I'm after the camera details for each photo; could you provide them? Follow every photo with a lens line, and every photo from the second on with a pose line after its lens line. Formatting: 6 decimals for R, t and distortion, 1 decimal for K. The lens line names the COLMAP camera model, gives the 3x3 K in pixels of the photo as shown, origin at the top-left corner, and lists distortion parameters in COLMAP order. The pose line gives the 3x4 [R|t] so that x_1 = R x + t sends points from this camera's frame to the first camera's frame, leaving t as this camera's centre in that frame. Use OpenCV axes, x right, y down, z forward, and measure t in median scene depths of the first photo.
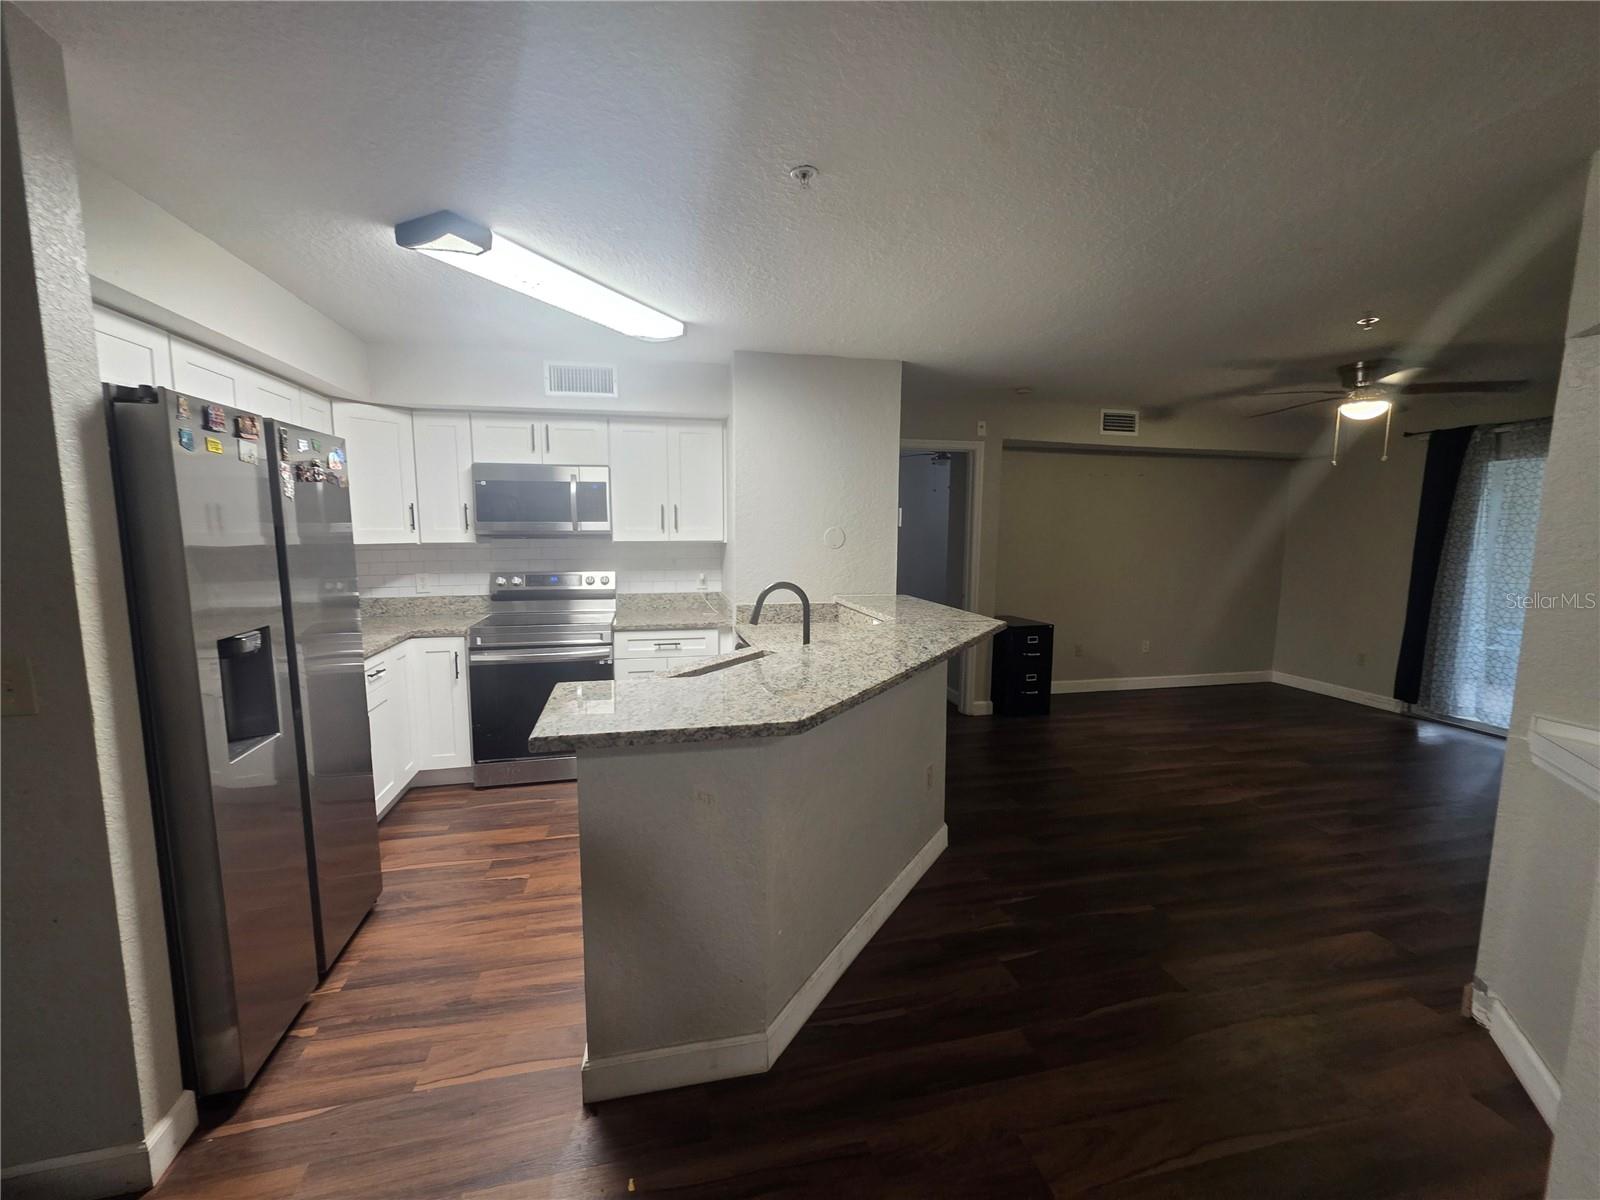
lens RADIAL K [[635.1, 0, 792.9], [0, 635.1, 600.1], [0, 0, 1]] dist [0.000233, -0.000055]
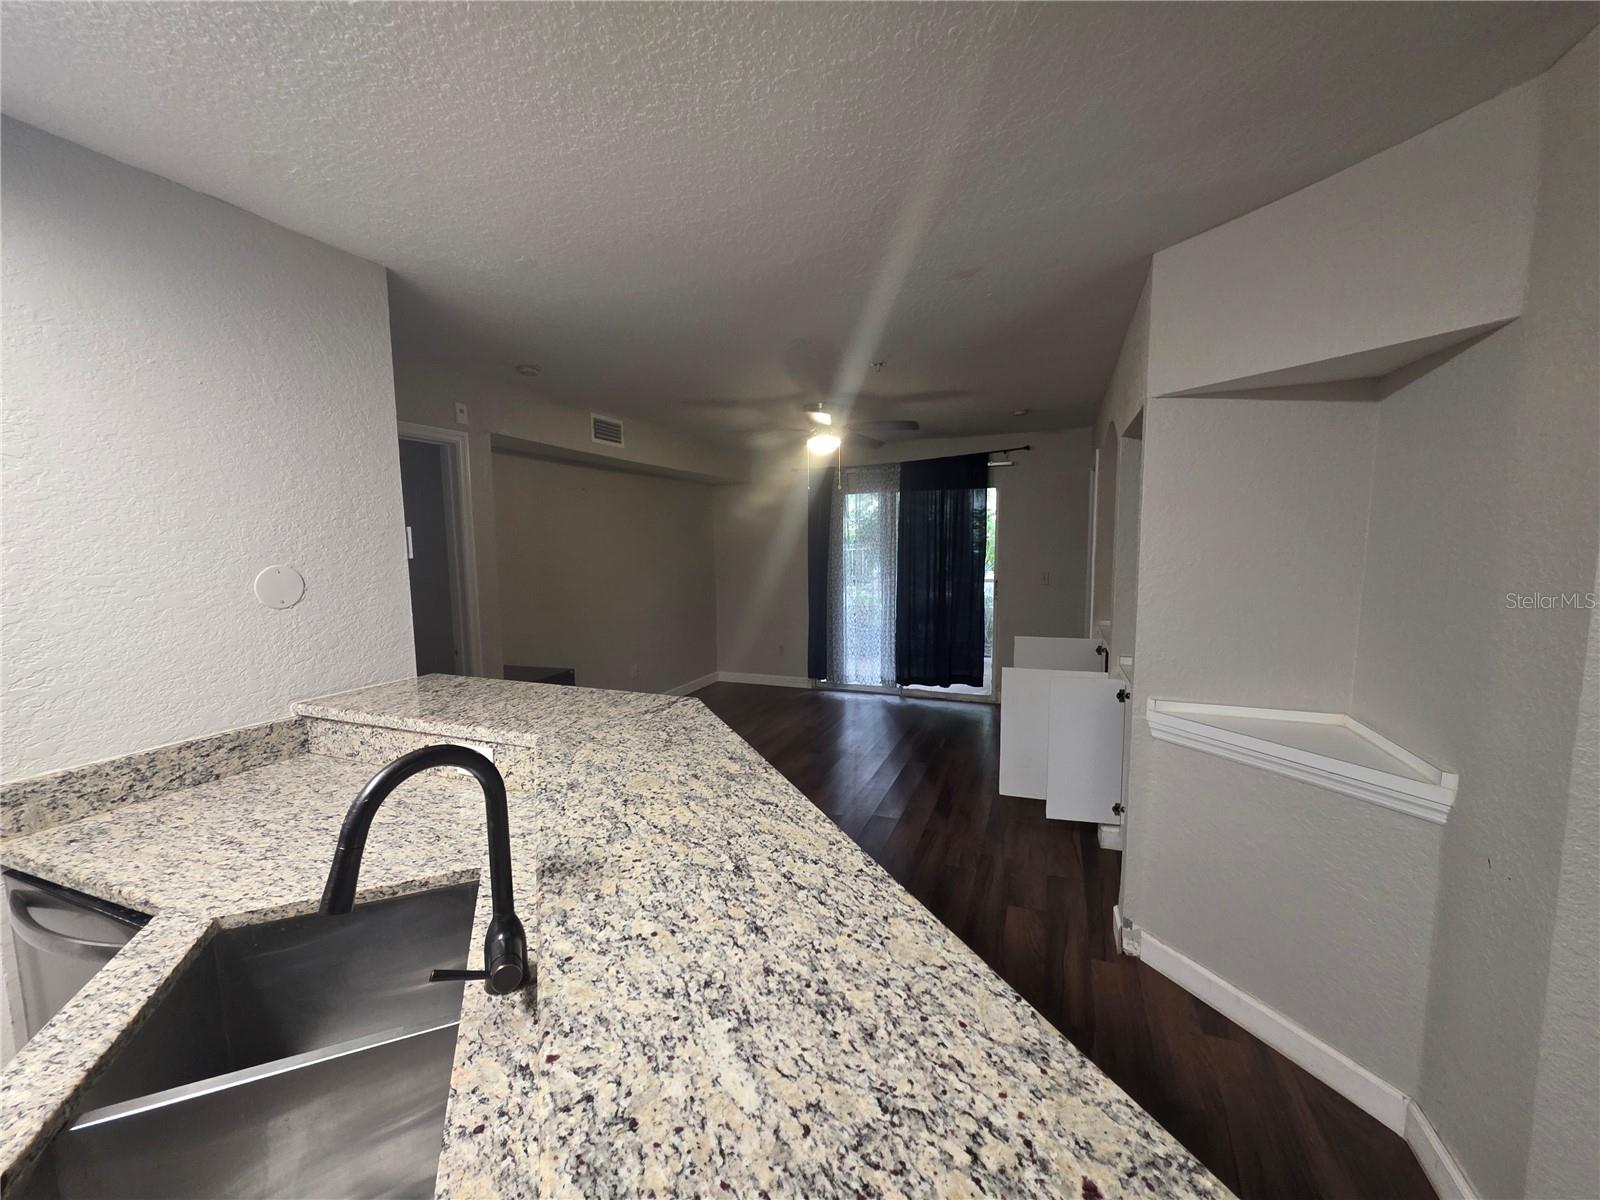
lens RADIAL K [[635.1, 0, 802.1], [0, 635.1, 603.0], [0, 0, 1]] dist [0.000233, -0.000055]
pose [[0.574416, -0.094439, 0.813097, -0.099607], [0.111839, 0.993062, 0.036332, -0.056641], [-0.810887, 0.070066, 0.580993, 0.375063]]
